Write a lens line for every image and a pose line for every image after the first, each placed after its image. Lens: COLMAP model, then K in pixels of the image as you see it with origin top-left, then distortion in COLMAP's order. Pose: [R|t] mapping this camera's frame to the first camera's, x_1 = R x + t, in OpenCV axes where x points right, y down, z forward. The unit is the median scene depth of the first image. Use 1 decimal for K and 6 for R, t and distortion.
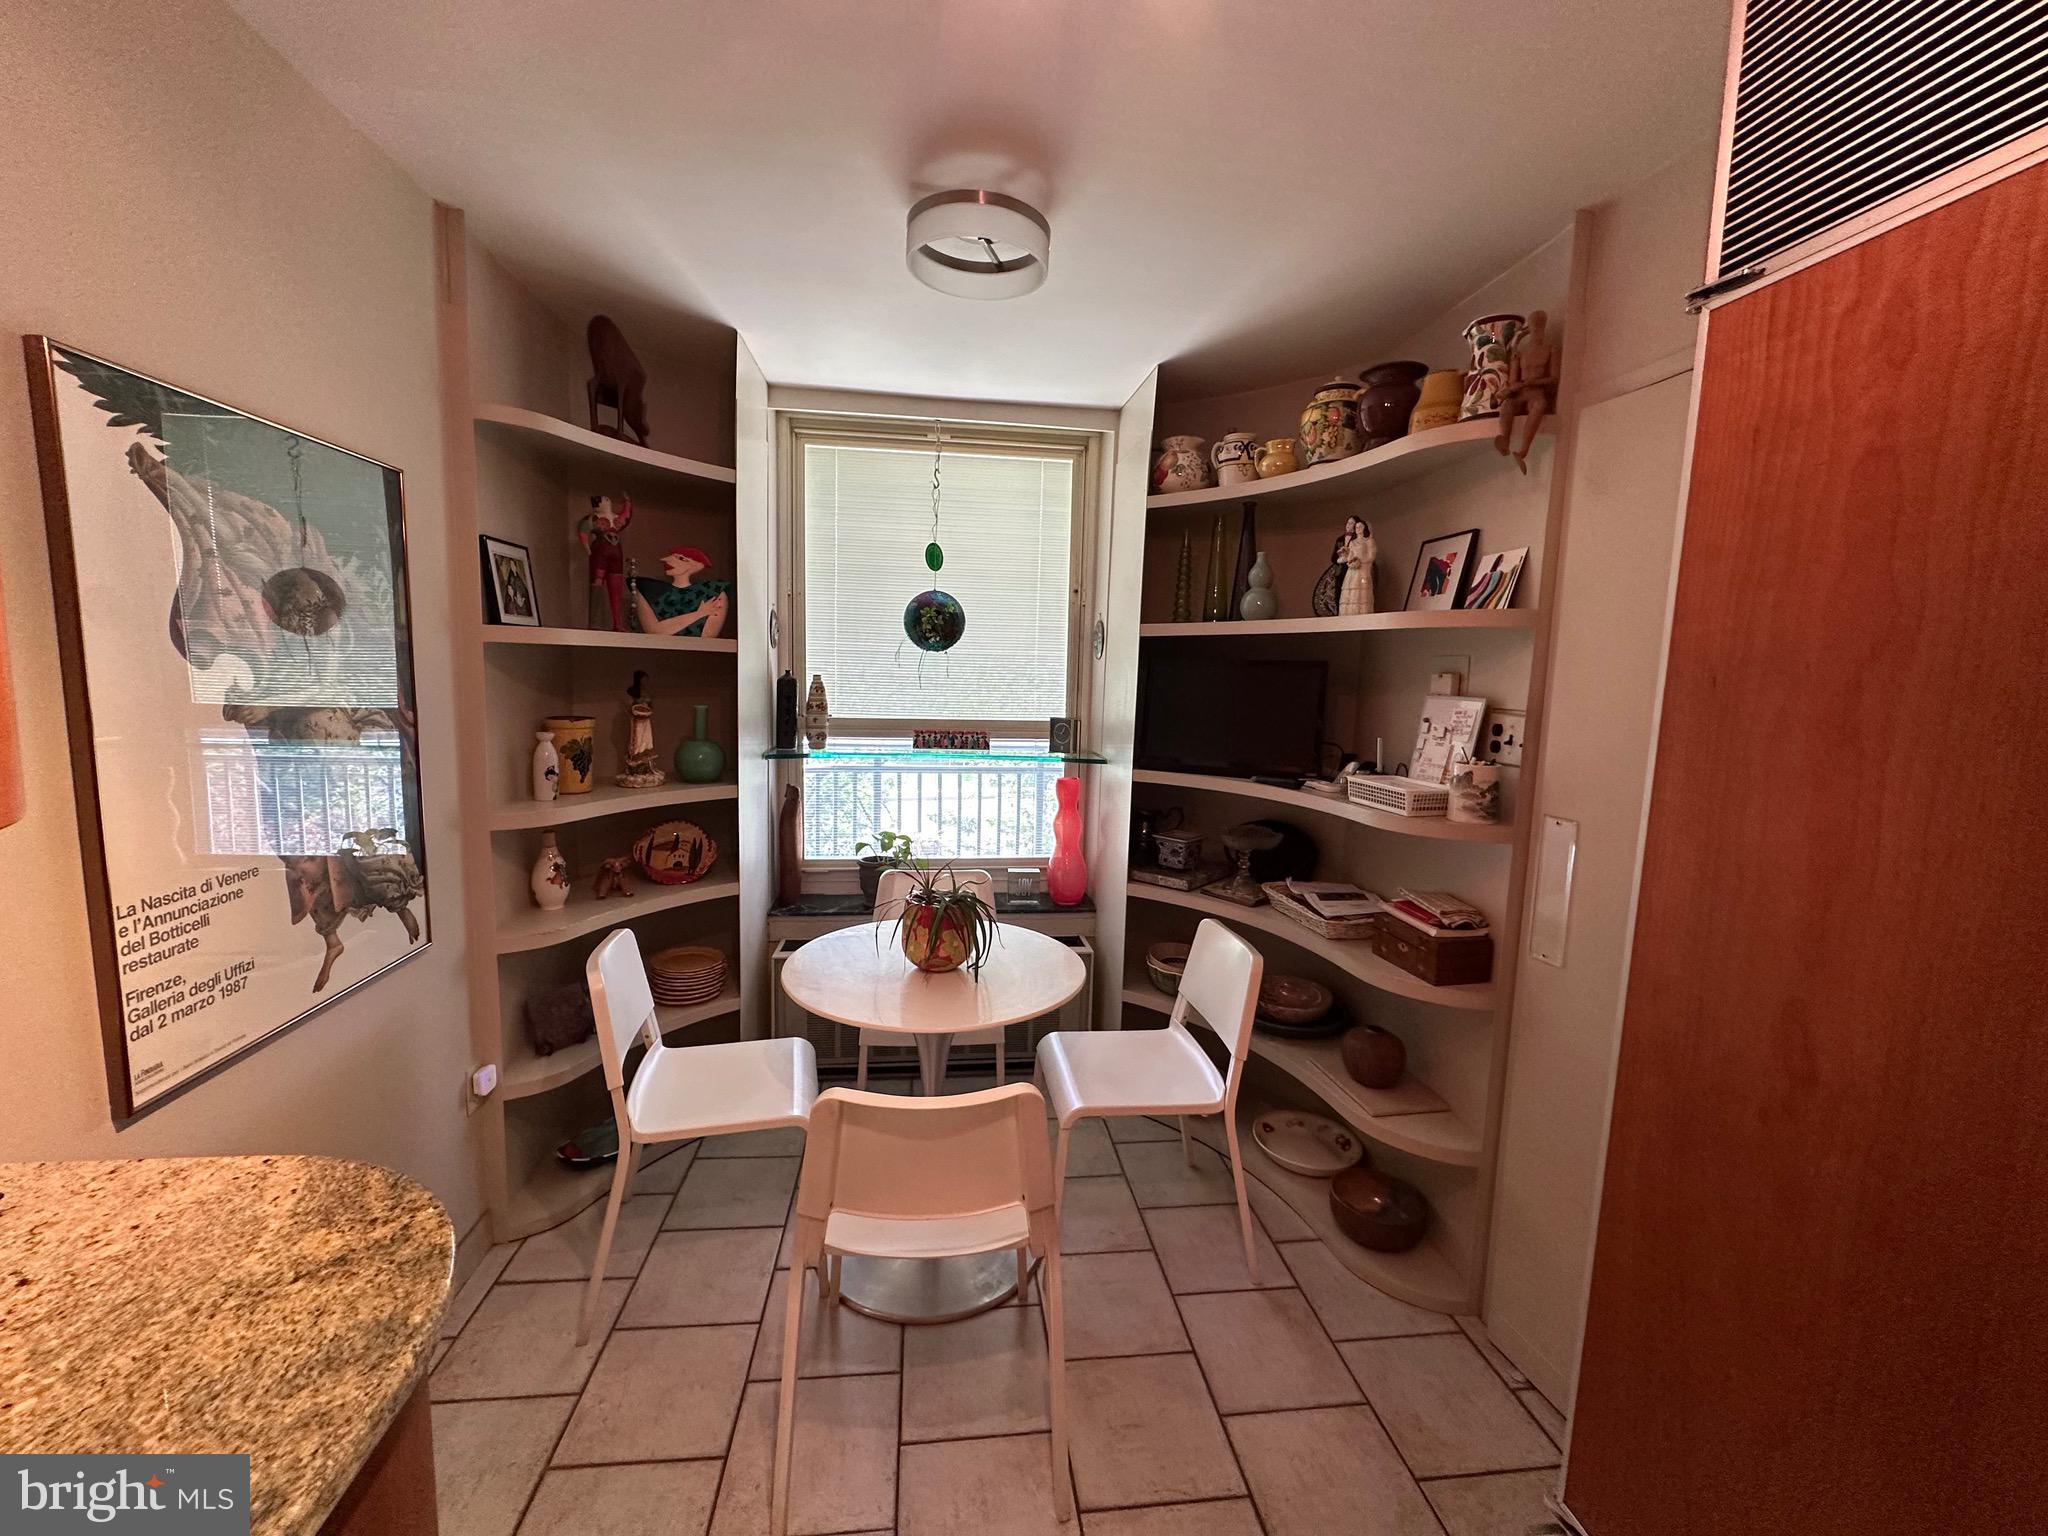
lens RADIAL K [[822.8, 0, 1023.3], [0, 822.8, 763.5], [0, 0, 1]] dist [-0.005957, 0.001744]
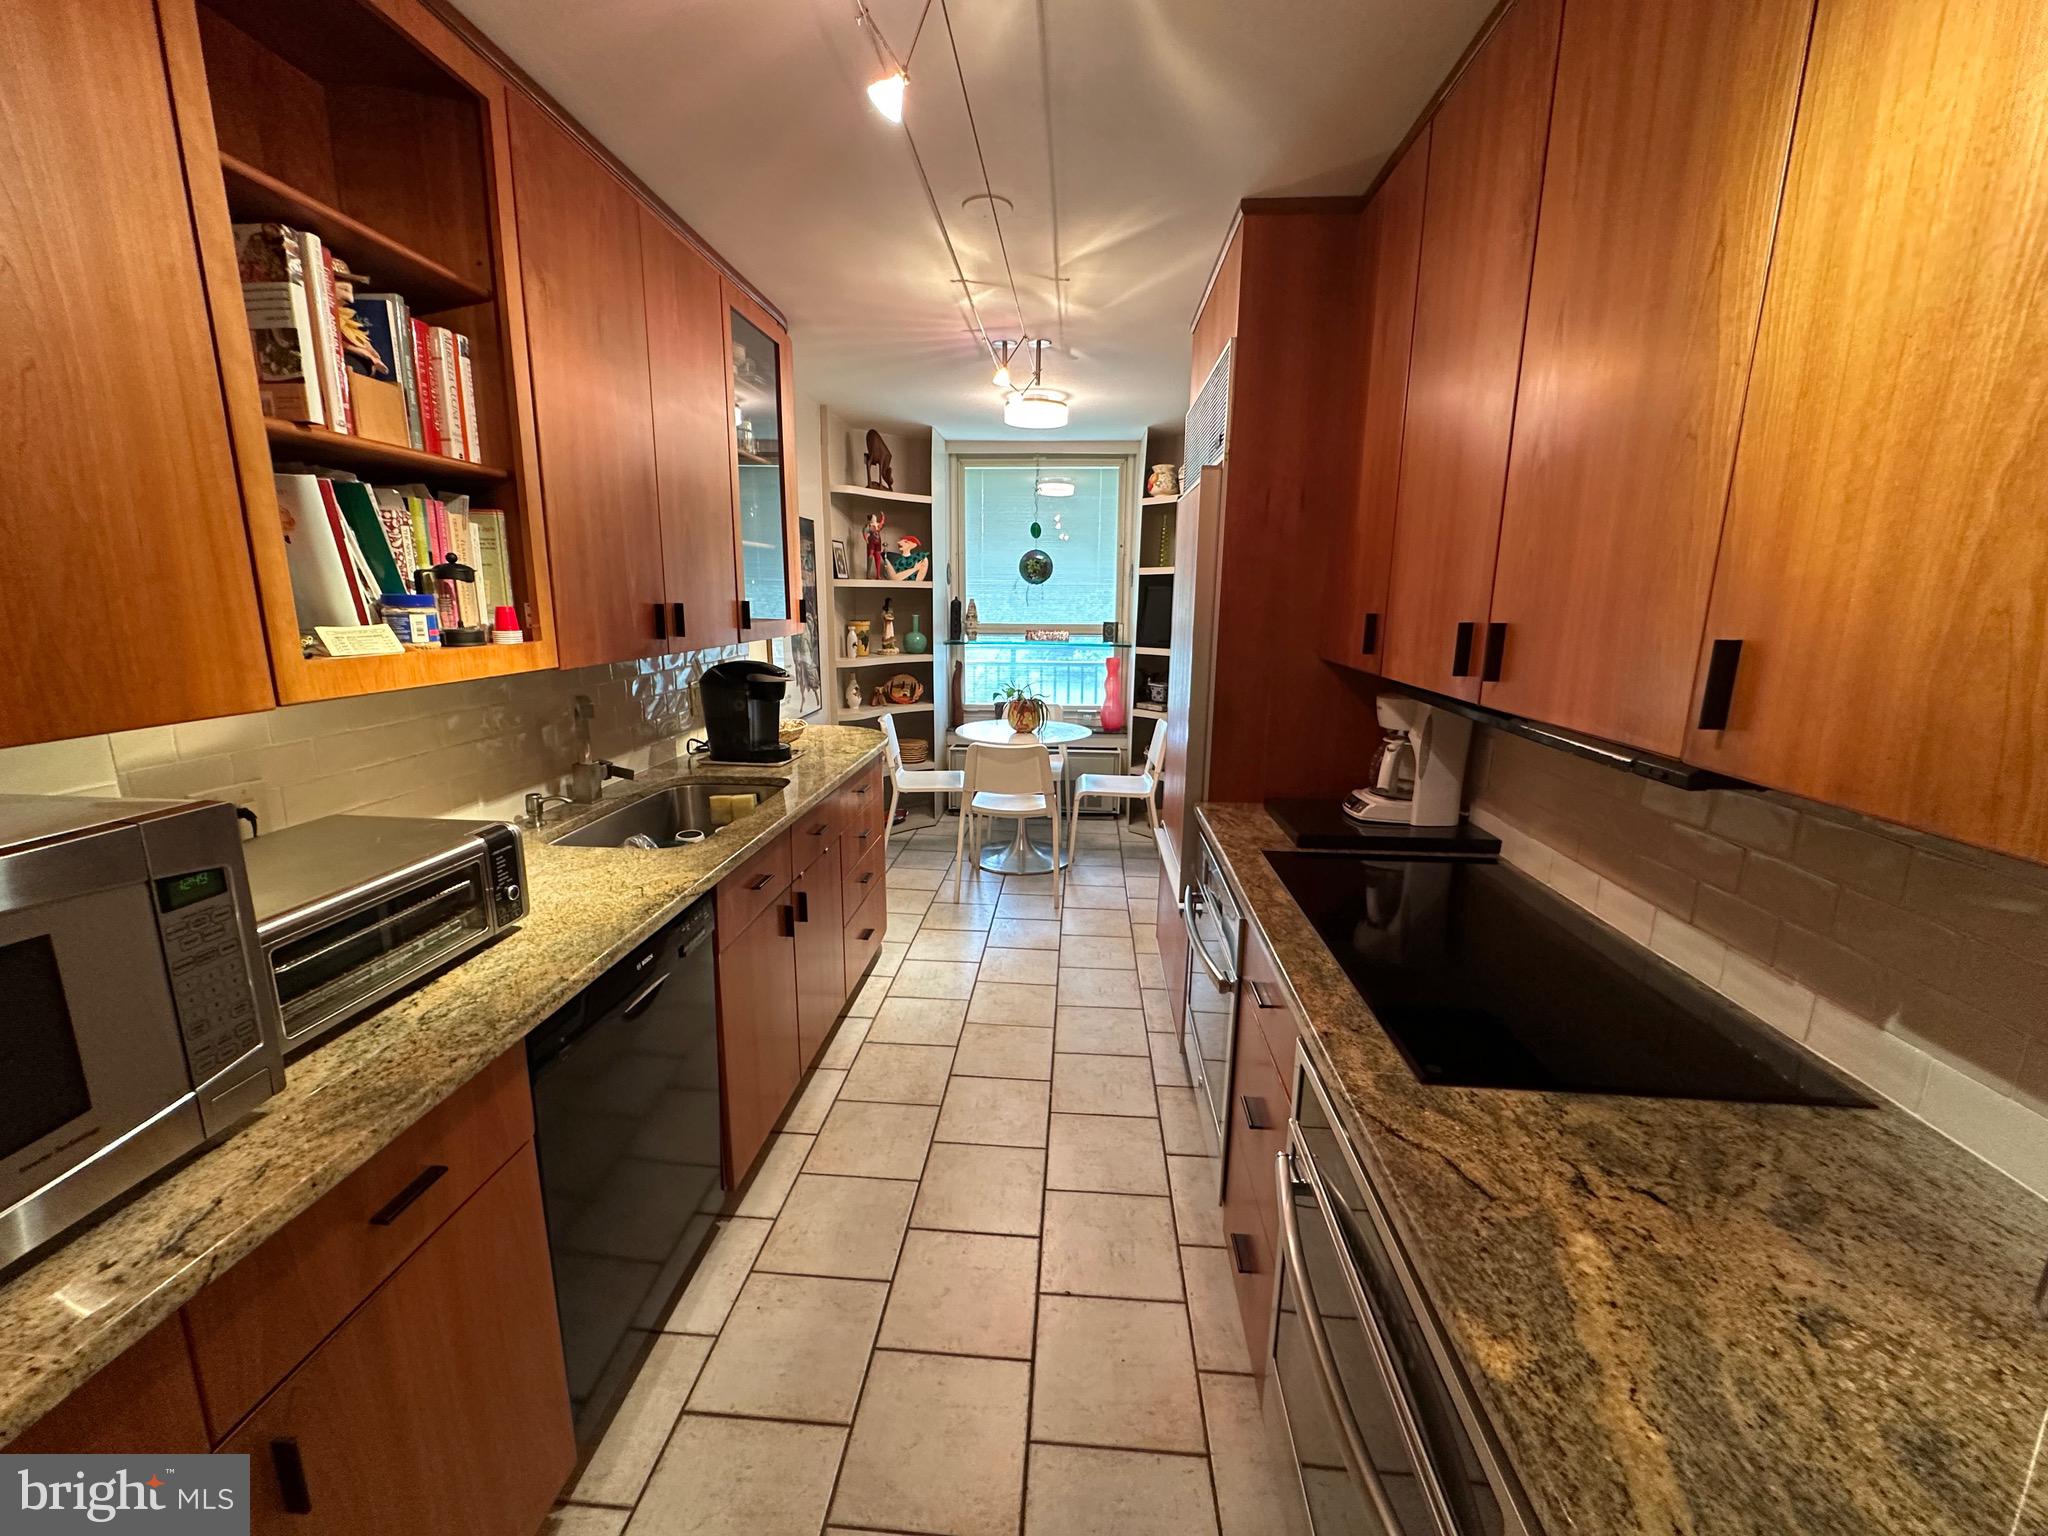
lens RADIAL K [[822.8, 0, 1025.7], [0, 822.8, 767.4], [0, 0, 1]] dist [-0.005957, 0.001744]
pose [[0.982206, 0.021516, -0.186569, 0.260161], [-0.004132, 0.995651, 0.093069, 0.113422], [0.187760, -0.090642, 0.978024, -0.964470]]
